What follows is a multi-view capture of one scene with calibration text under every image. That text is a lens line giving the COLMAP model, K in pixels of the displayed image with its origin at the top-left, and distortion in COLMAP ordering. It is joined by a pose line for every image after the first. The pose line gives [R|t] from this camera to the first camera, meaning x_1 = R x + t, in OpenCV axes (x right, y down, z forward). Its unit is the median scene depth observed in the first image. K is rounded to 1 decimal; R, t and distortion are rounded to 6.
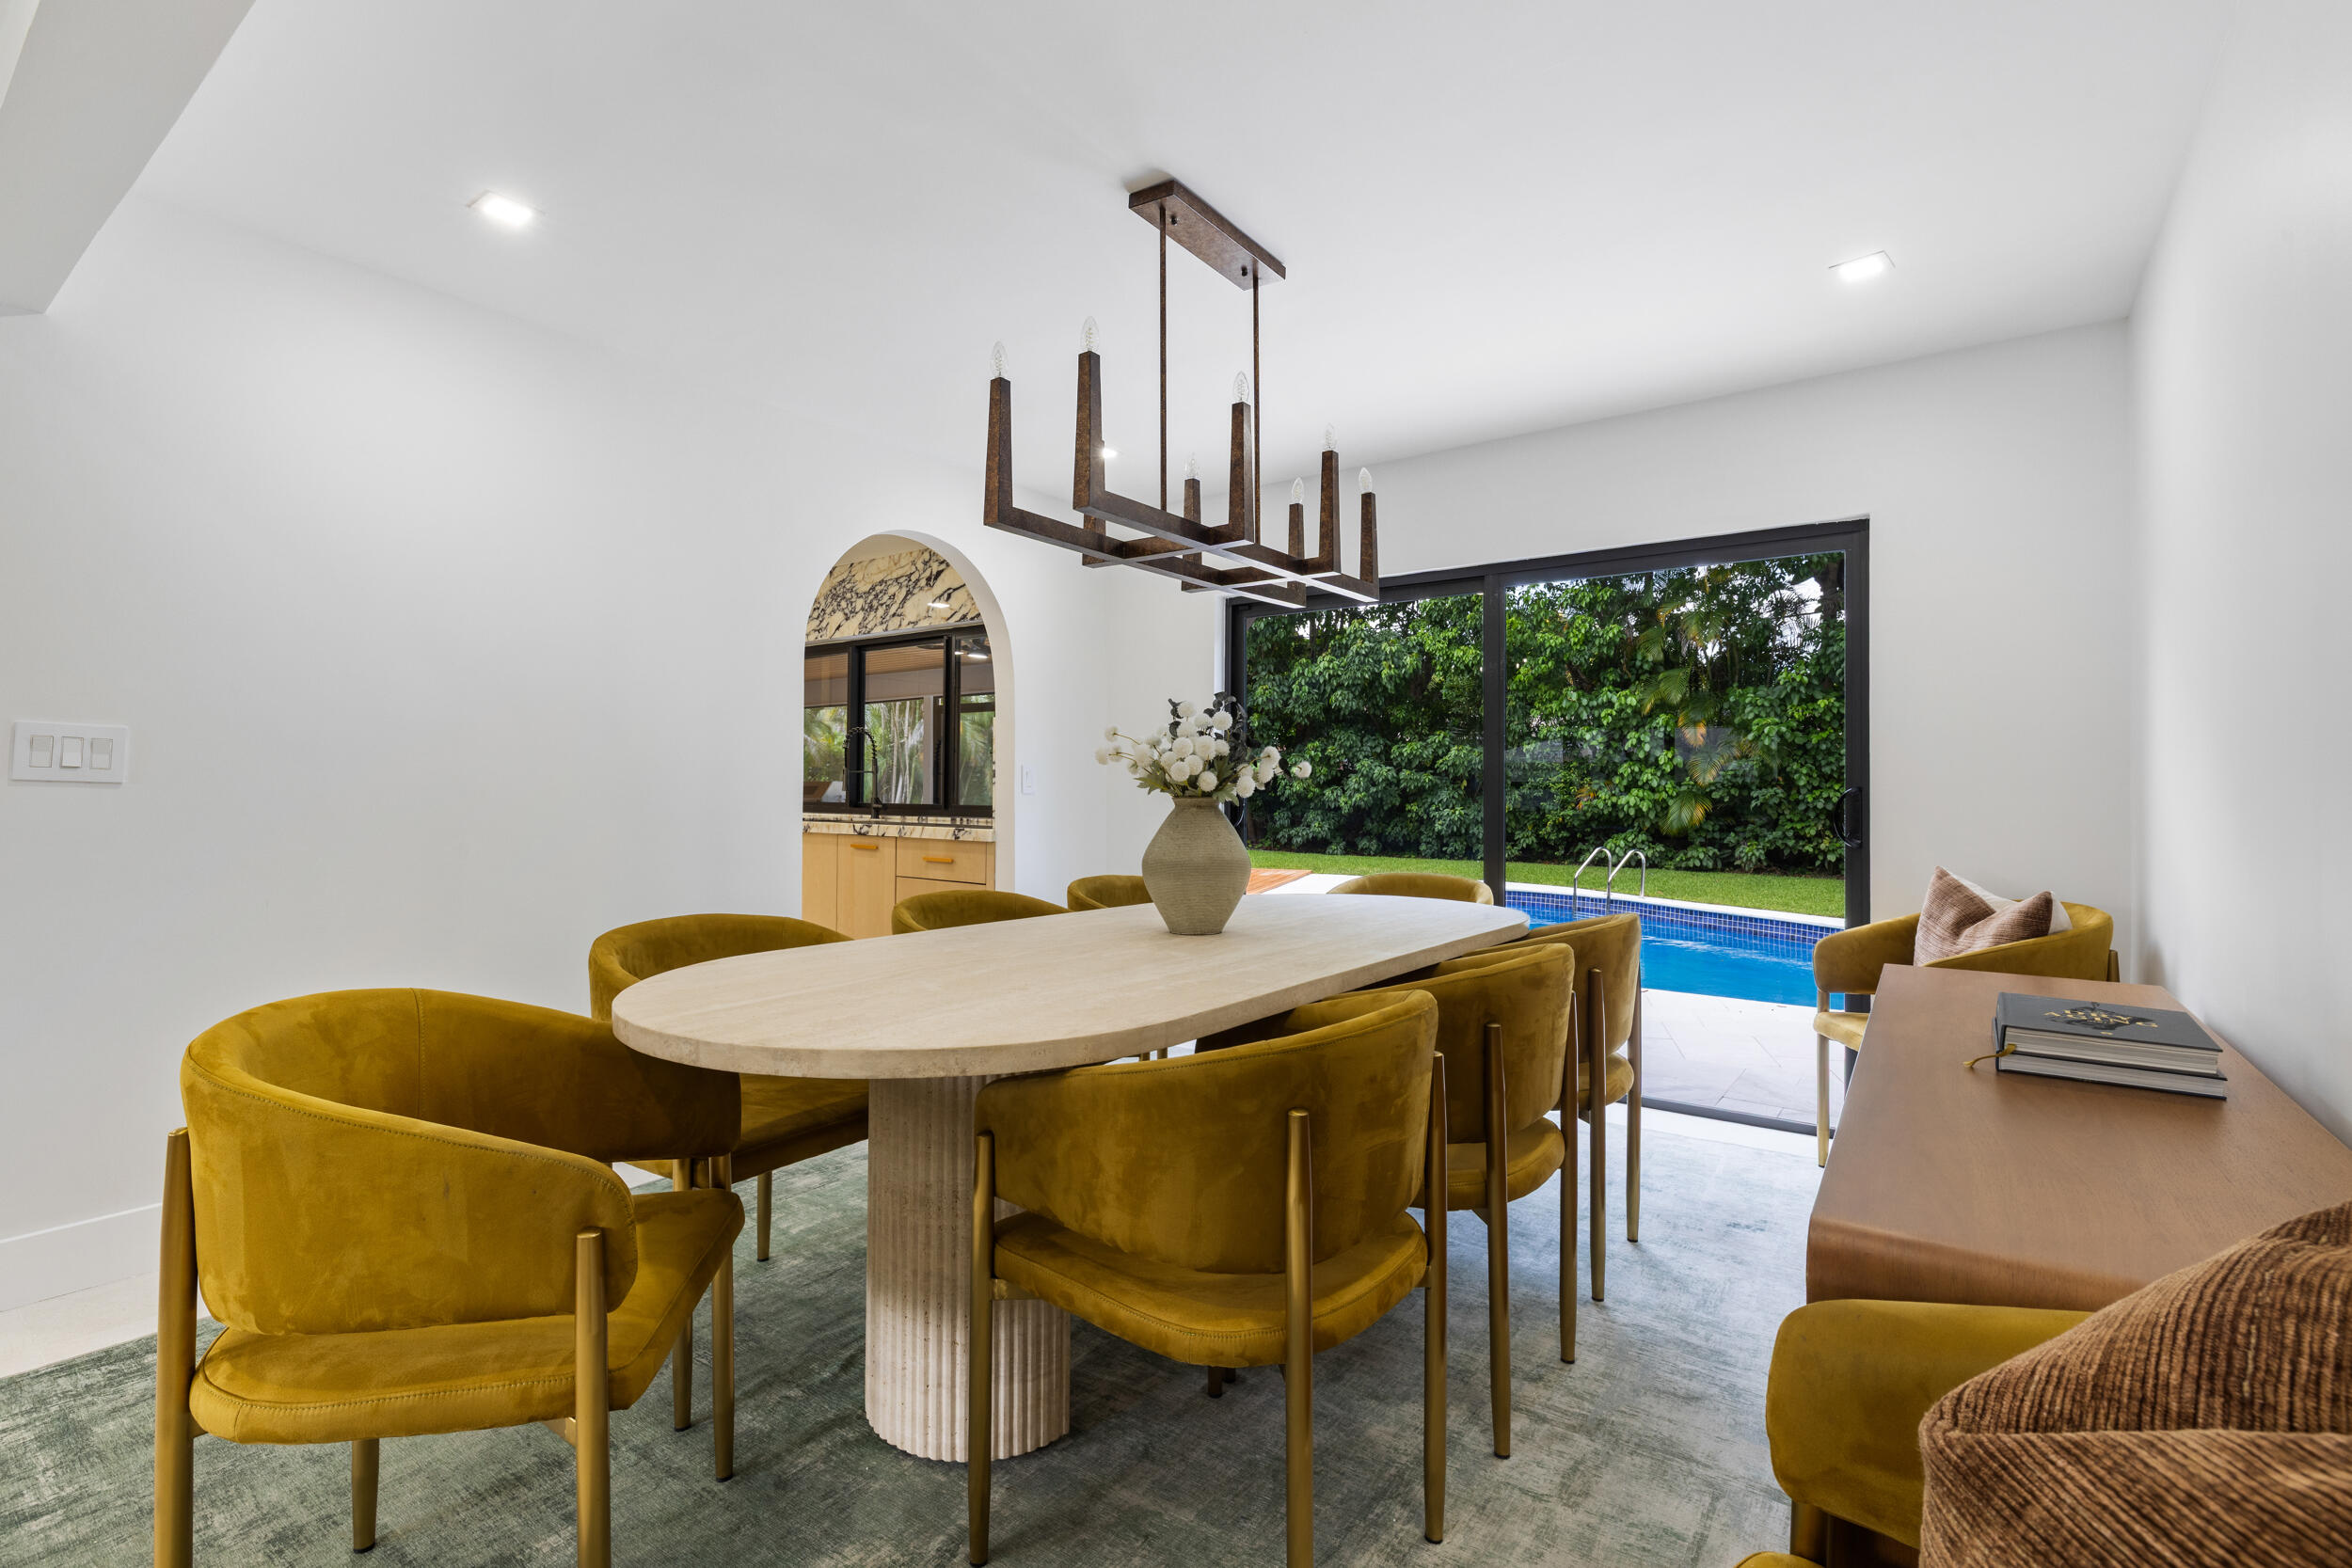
lens RADIAL K [[1065.5, 0, 1153.4], [0, 1065.5, 774.2], [0, 0, 1]] dist [-0.014419, 0.000320]
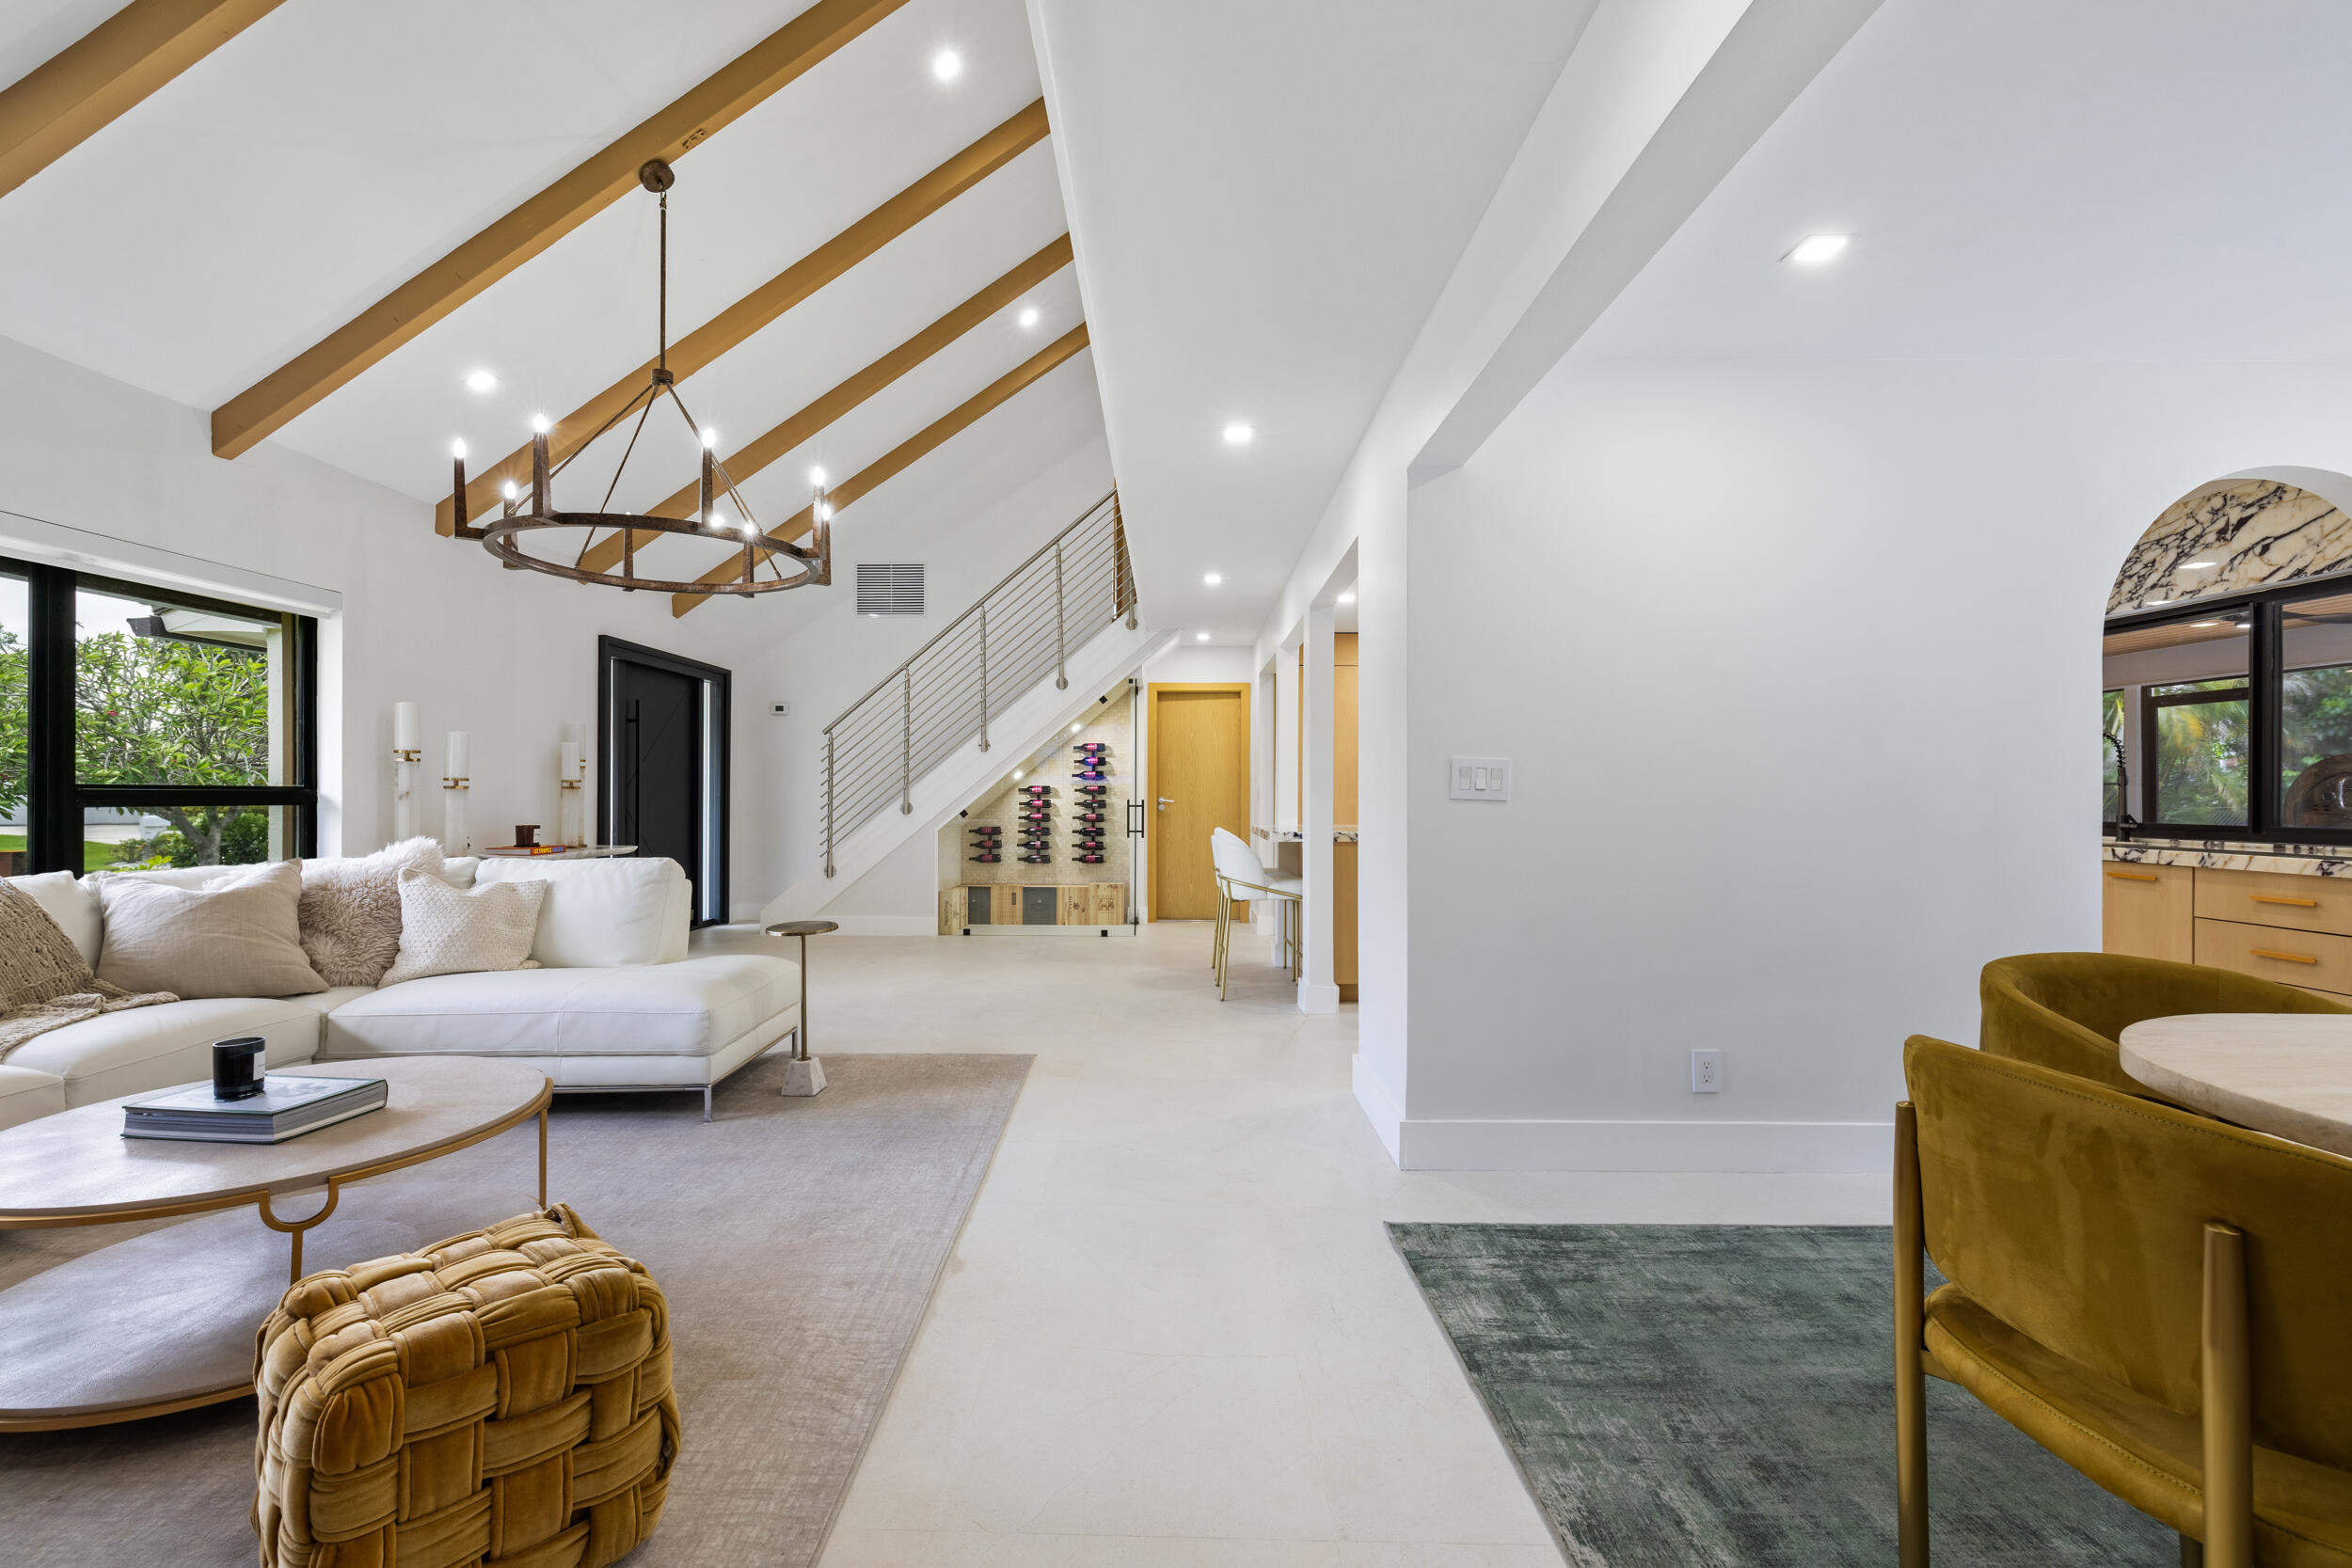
lens RADIAL K [[989.0, 0, 1157.5], [0, 989.0, 797.1], [0, 0, 1]] dist [0.000217, 0.000863]
pose [[0.587845, 0.001611, -0.808972, -0.086574], [0.007905, 0.999939, 0.007735, -0.003814], [0.808935, -0.010943, 0.587796, -0.041417]]
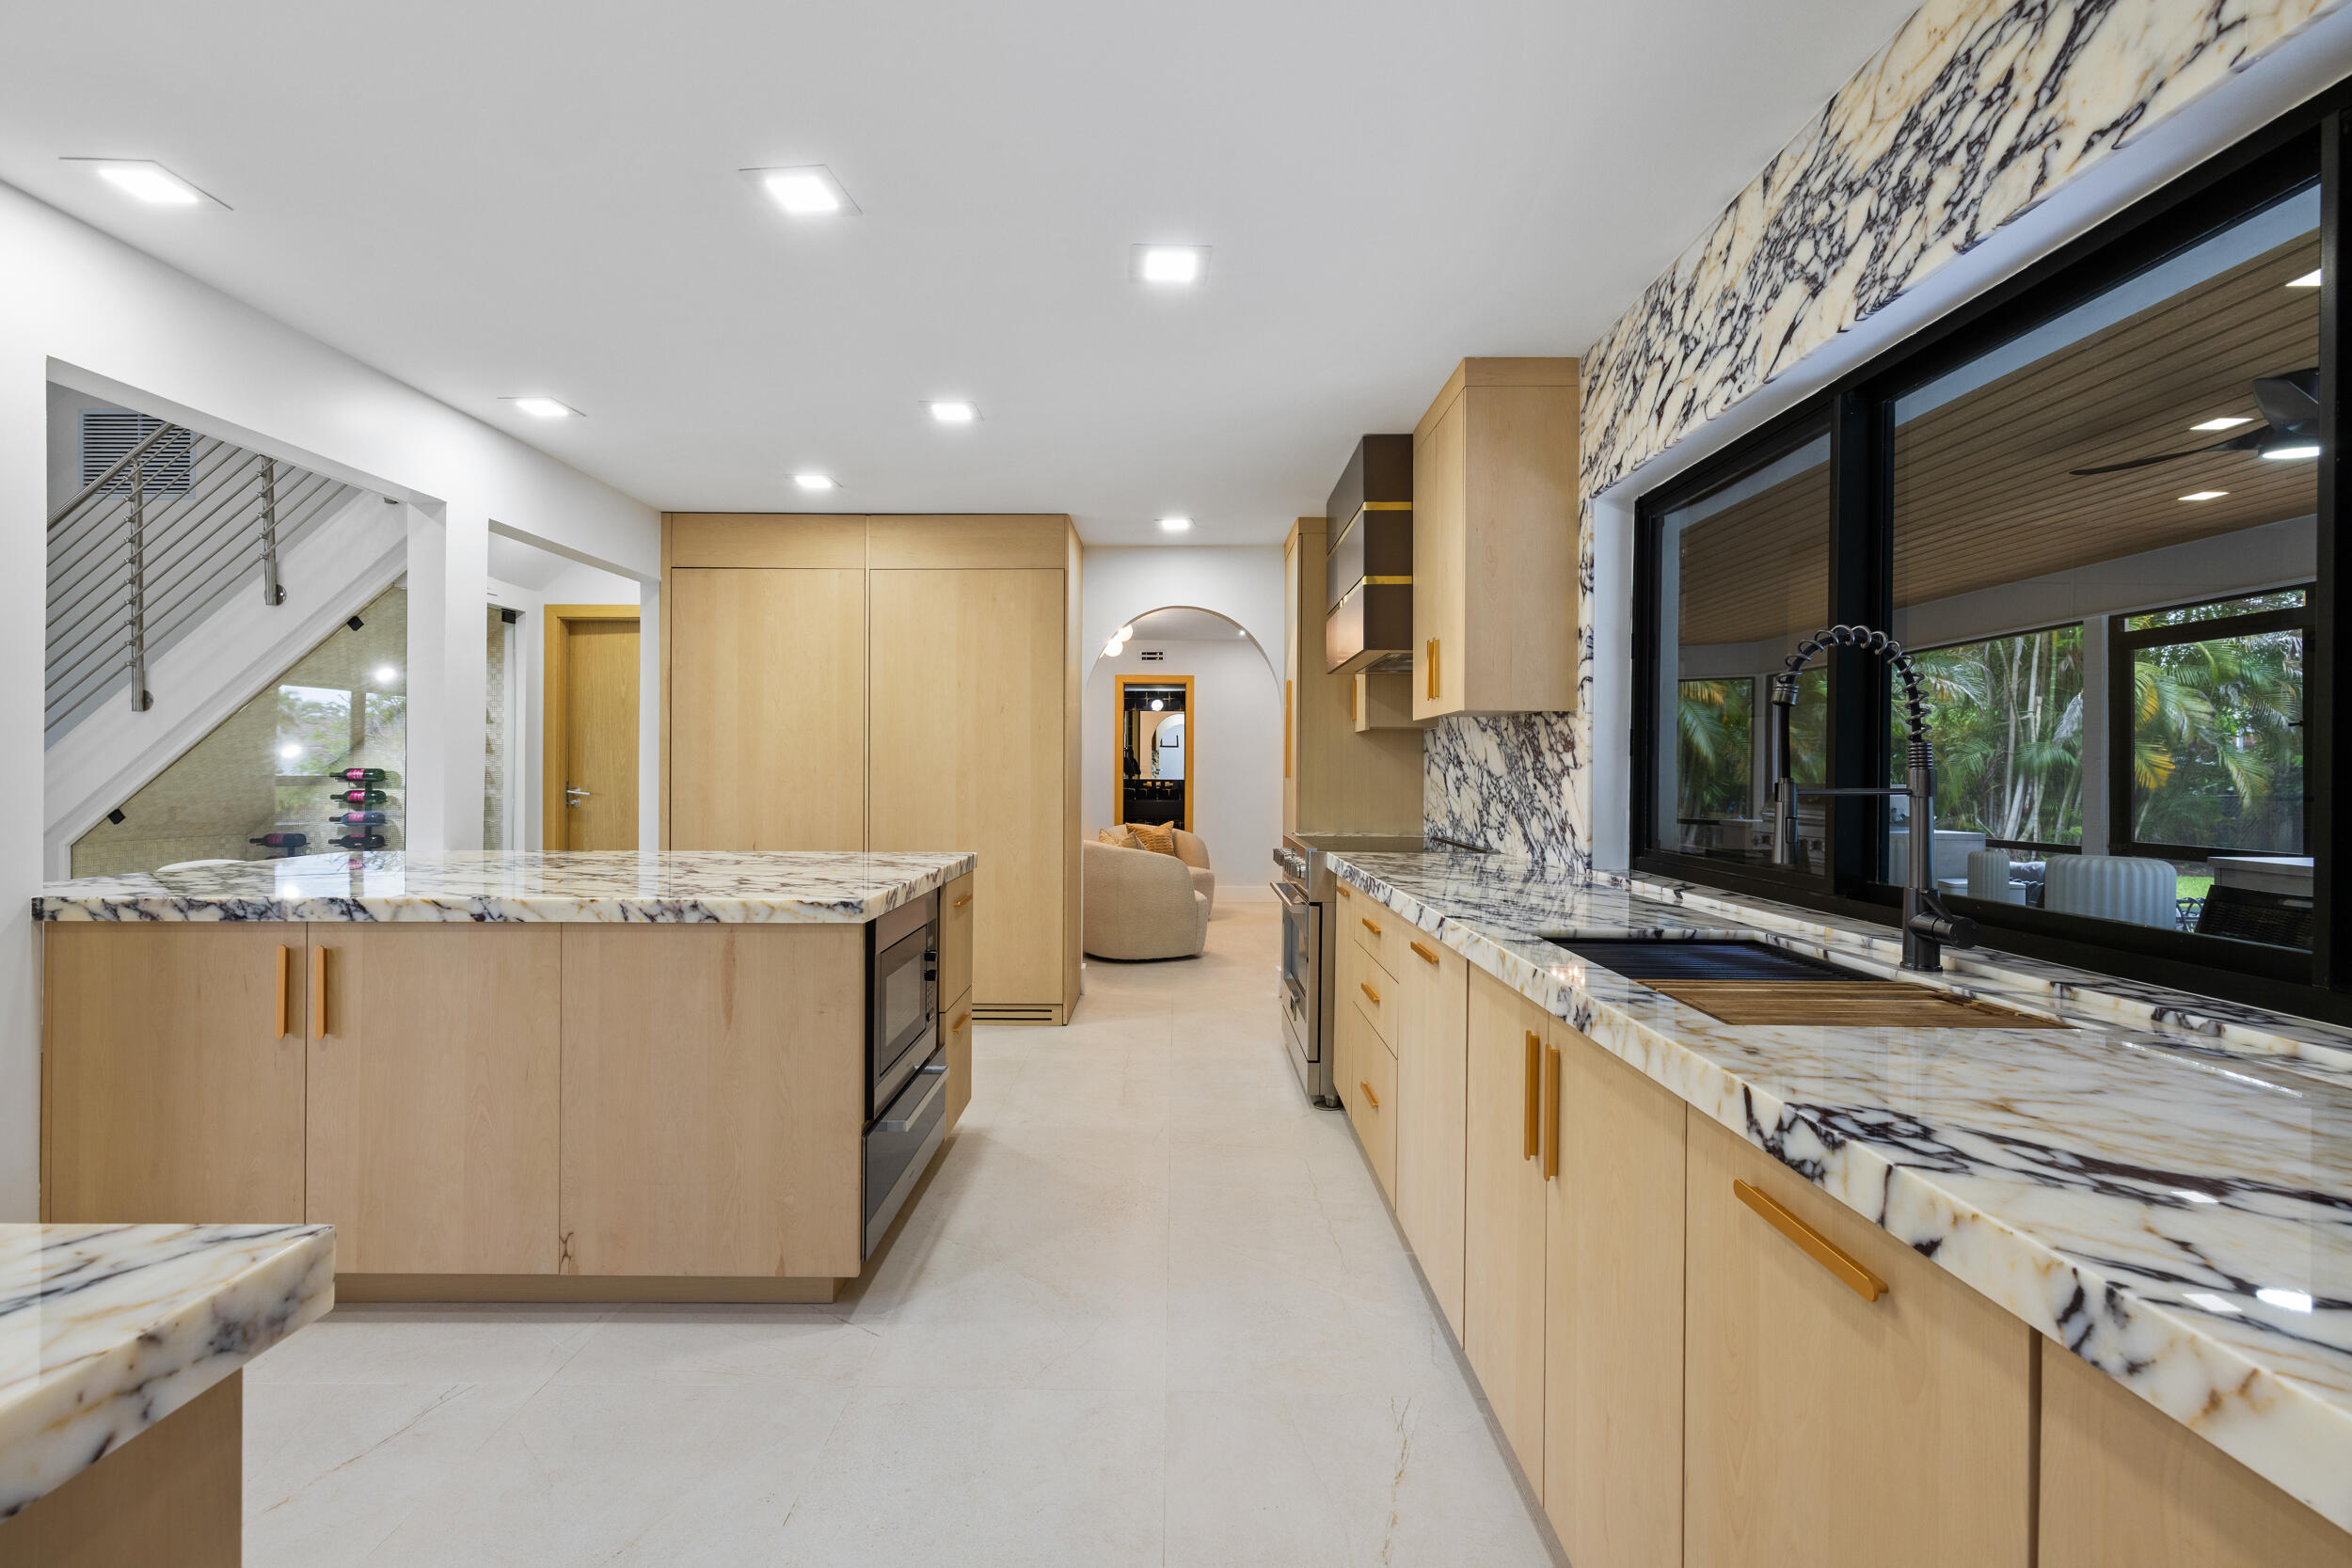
lens RADIAL K [[989.0, 0, 1171.0], [0, 989.0, 775.1], [0, 0, 1]] dist [0.000217, 0.000863]
pose [[0.586740, 0.004841, -0.809761, -0.179492], [0.004708, 0.999945, 0.009390, -0.009419], [0.809761, -0.009322, 0.586685, 0.742404]]
